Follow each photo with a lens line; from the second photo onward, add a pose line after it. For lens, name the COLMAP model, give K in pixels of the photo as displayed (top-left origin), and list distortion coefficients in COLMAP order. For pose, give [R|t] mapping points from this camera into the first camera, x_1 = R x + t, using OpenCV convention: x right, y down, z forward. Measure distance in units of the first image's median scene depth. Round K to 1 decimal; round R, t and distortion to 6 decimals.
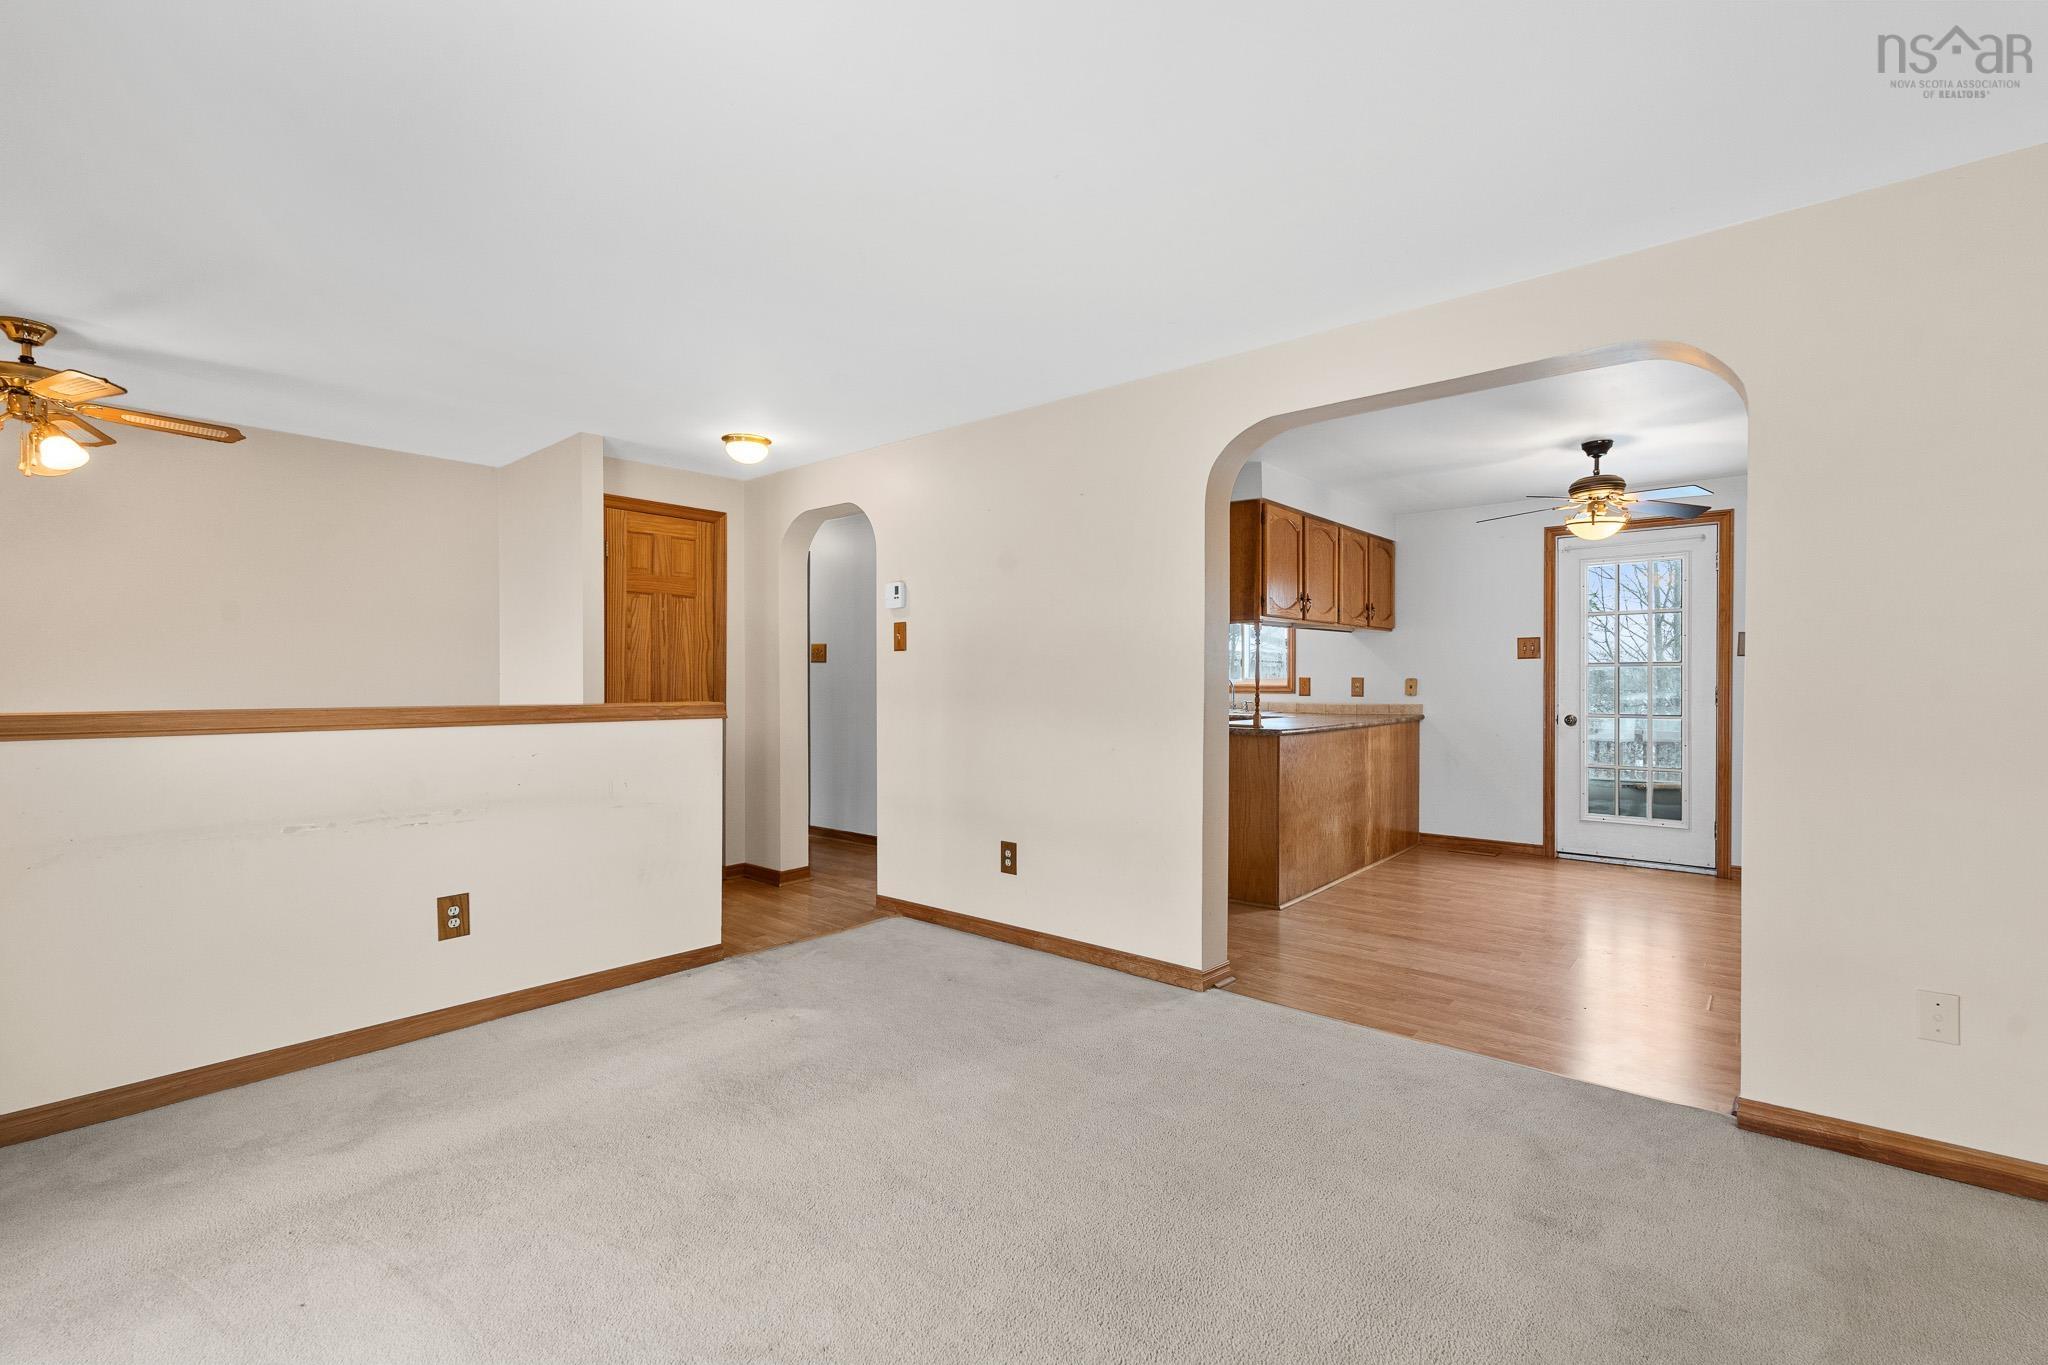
lens RADIAL K [[903.1, 0, 1029.4], [0, 903.1, 684.9], [0, 0, 1]] dist [-0.002962, -0.000560]
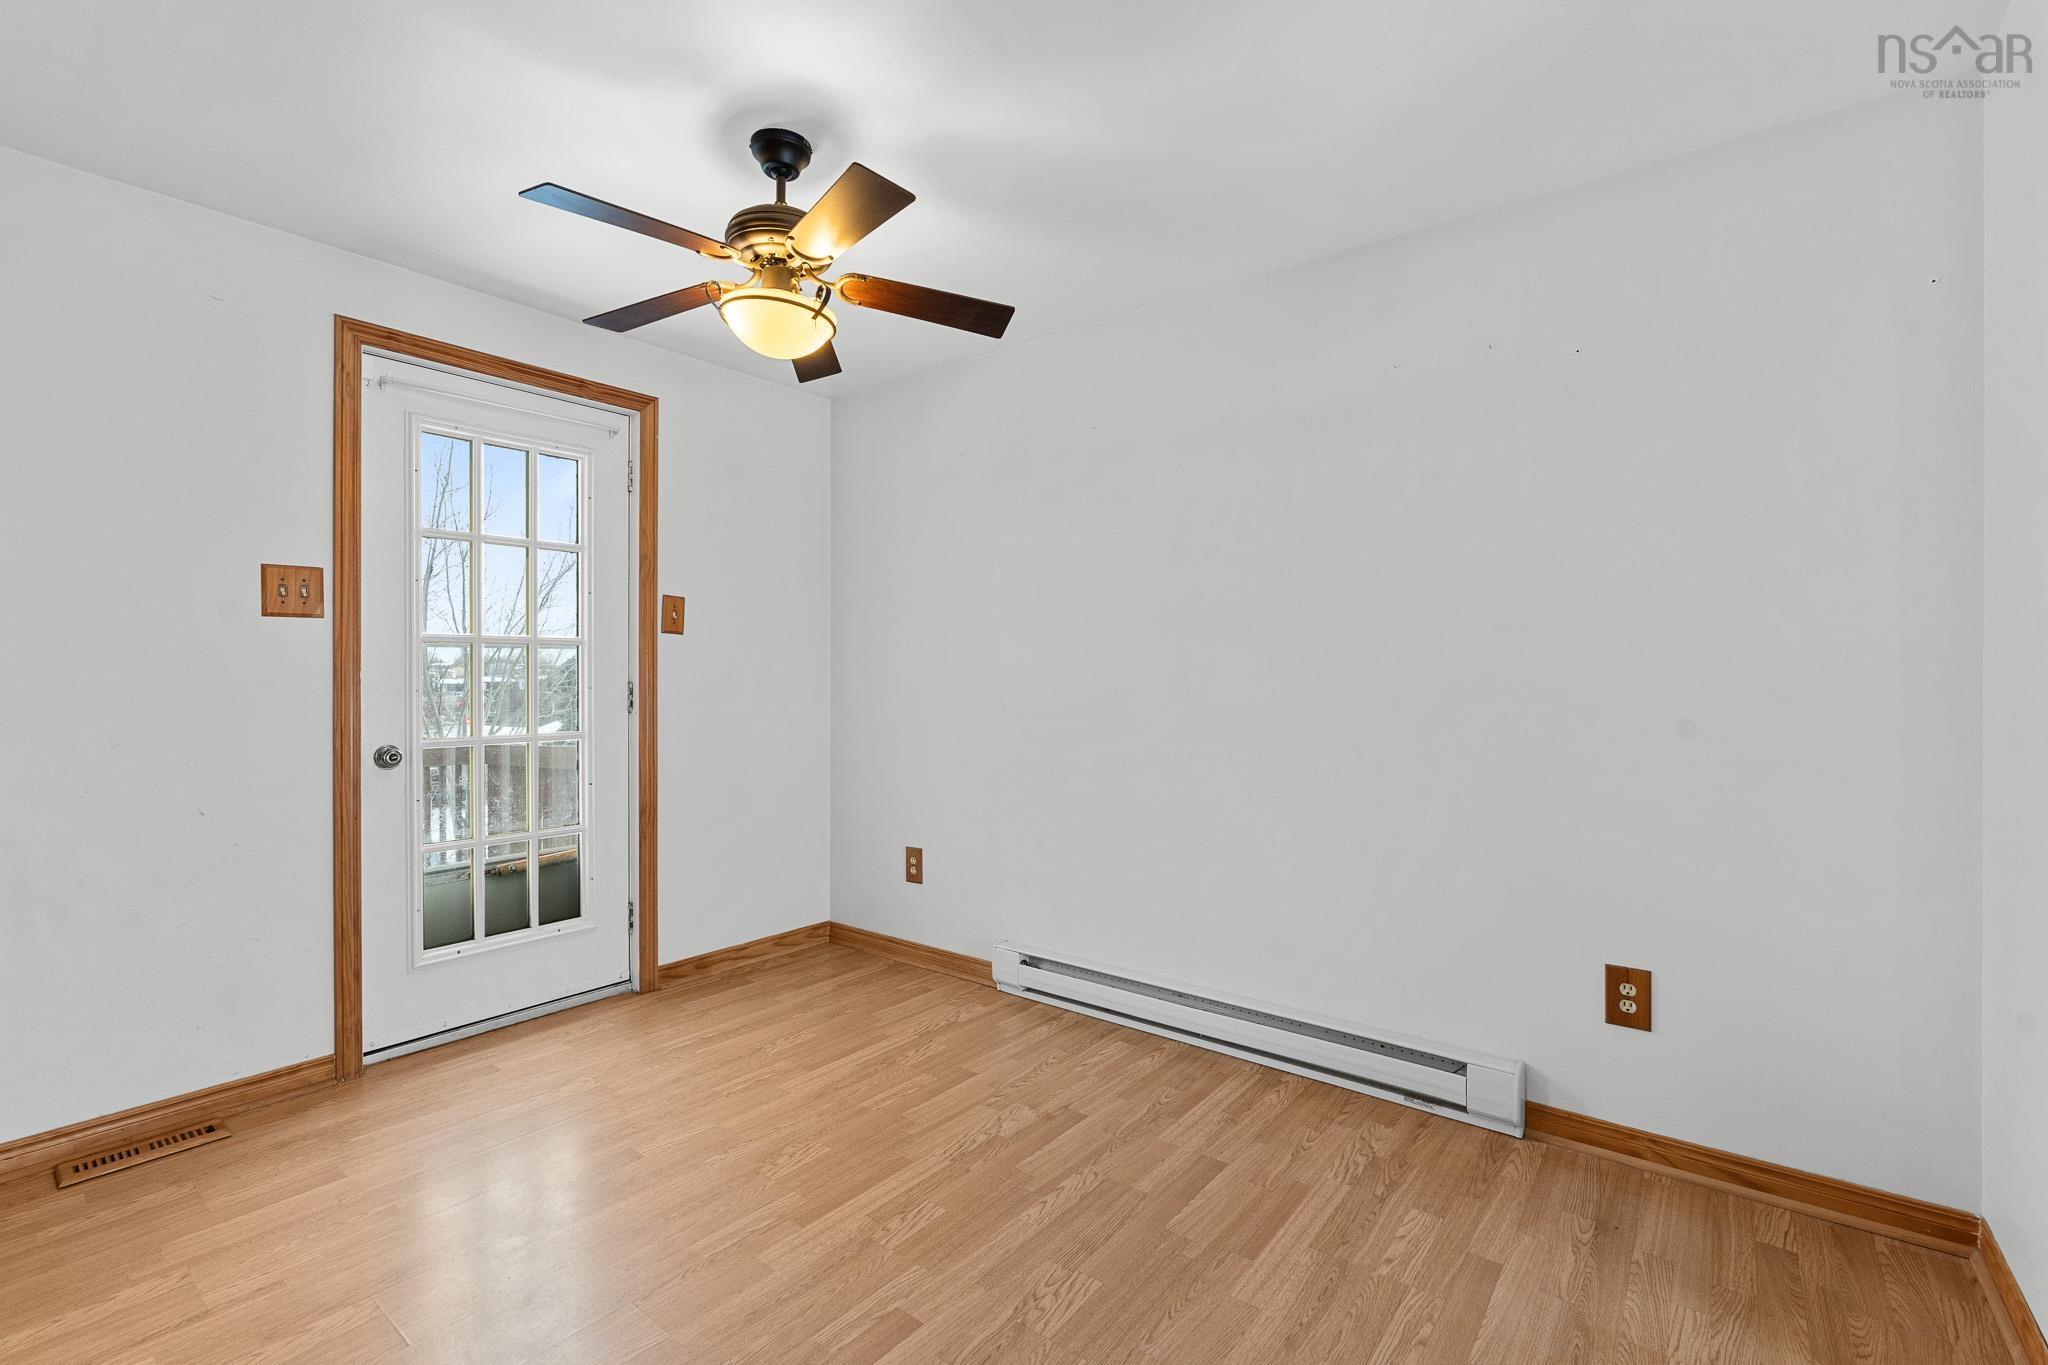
lens RADIAL K [[903.1, 0, 1036.4], [0, 903.1, 680.2], [0, 0, 1]] dist [-0.002962, -0.000560]
pose [[-0.038066, -0.001890, 0.999273, 0.129190], [0.003867, 0.999990, 0.002039, 0.000513], [-0.999268, 0.003942, -0.038059, 0.681769]]
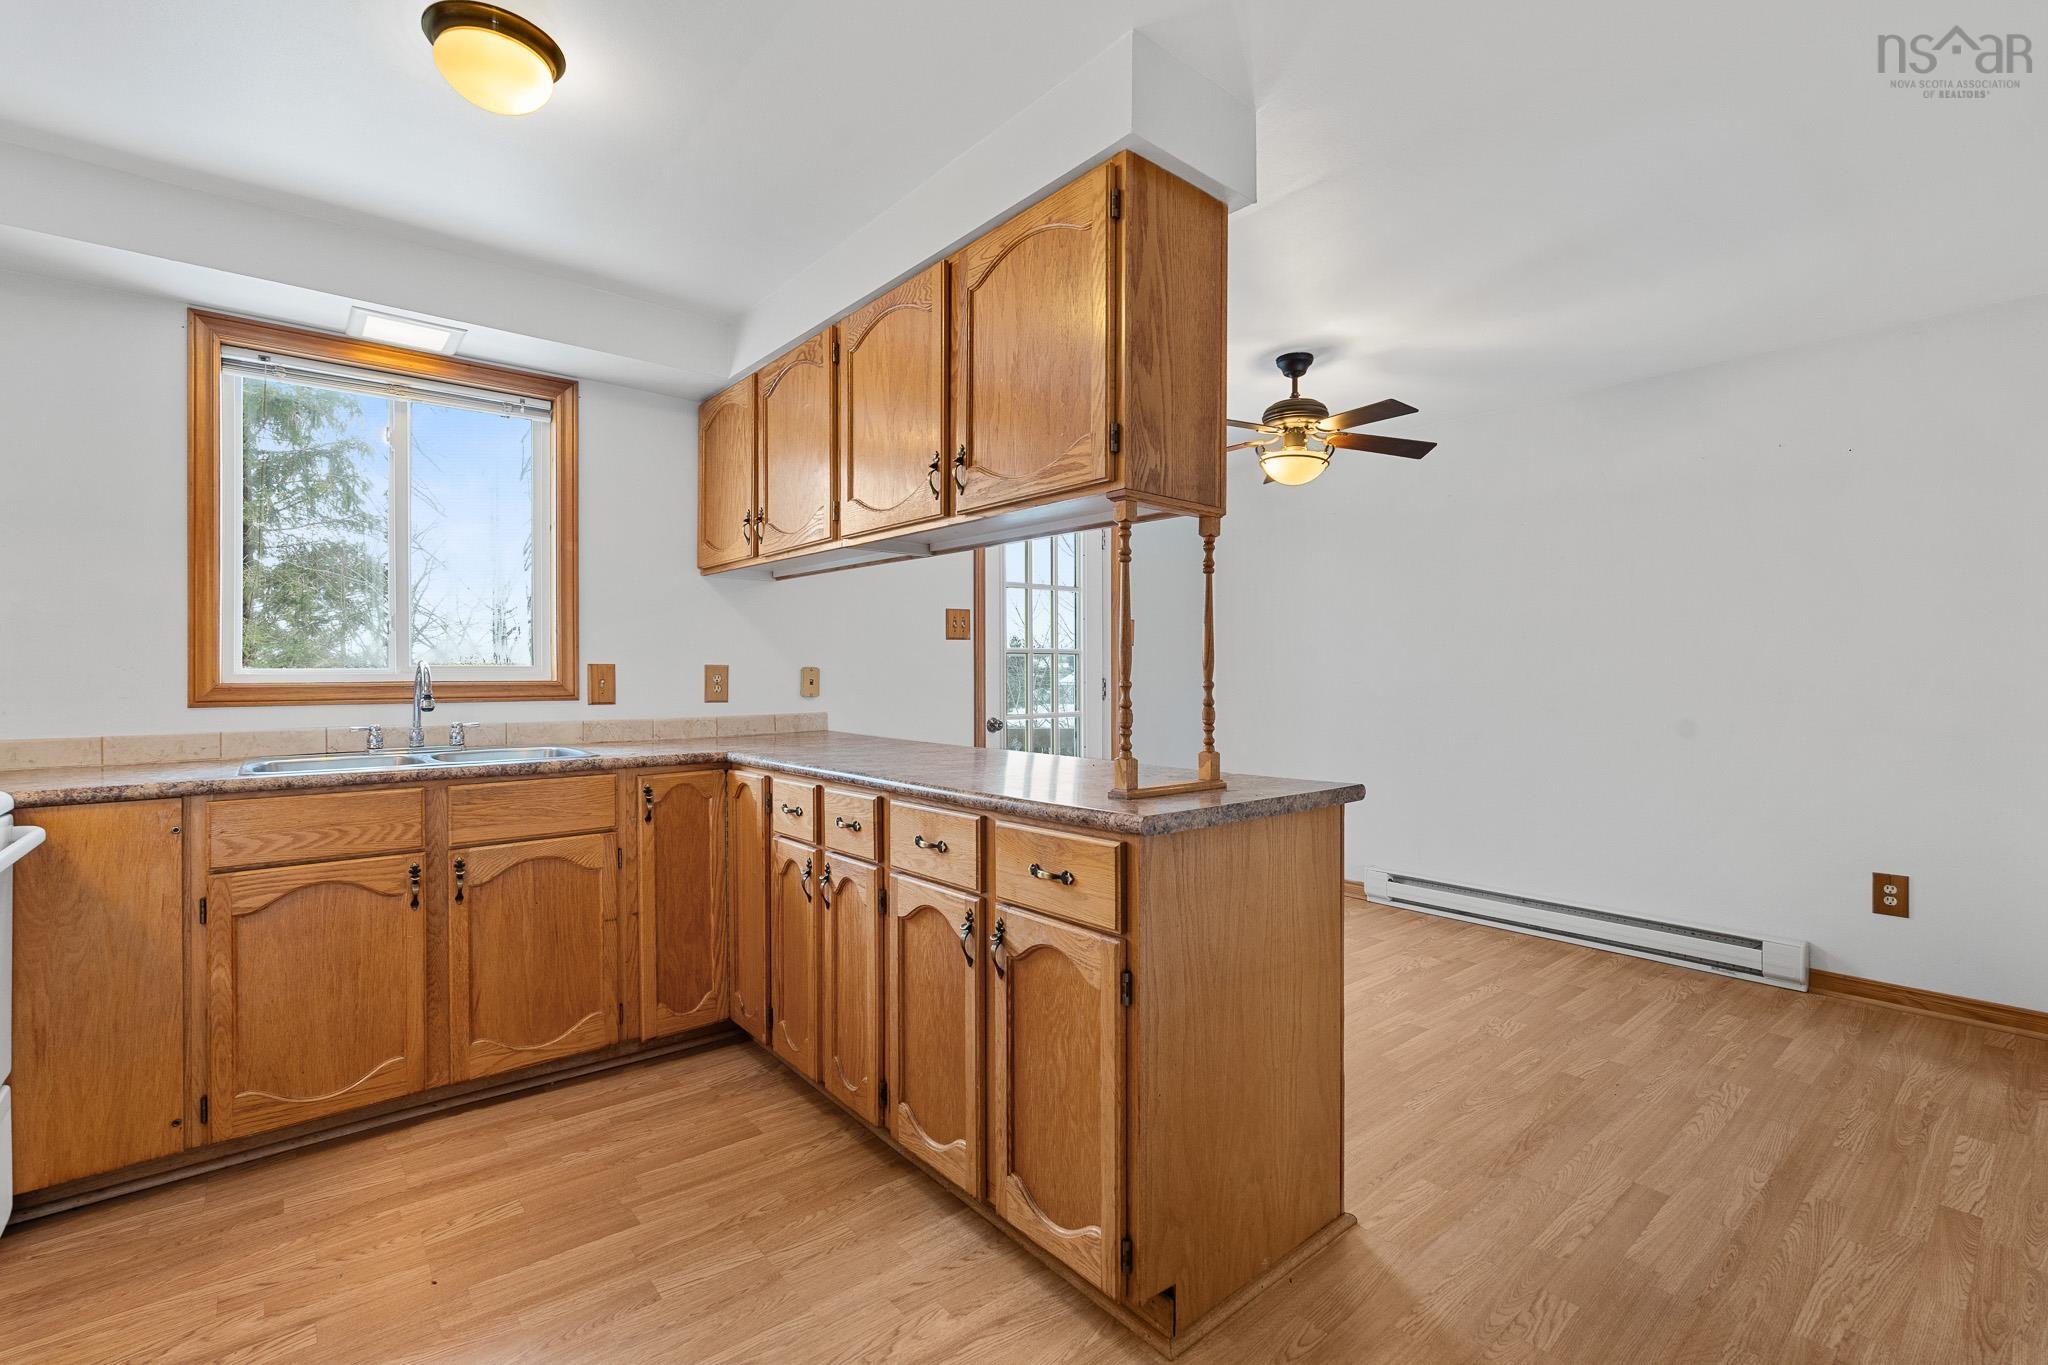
lens RADIAL K [[903.1, 0, 1027.1], [0, 903.1, 679.3], [0, 0, 1]] dist [-0.002962, -0.000560]
pose [[0.176724, -0.007187, 0.984234, -0.121971], [0.004136, 0.999970, 0.006560, -0.002870], [-0.984252, 0.002911, 0.176748, 0.833251]]
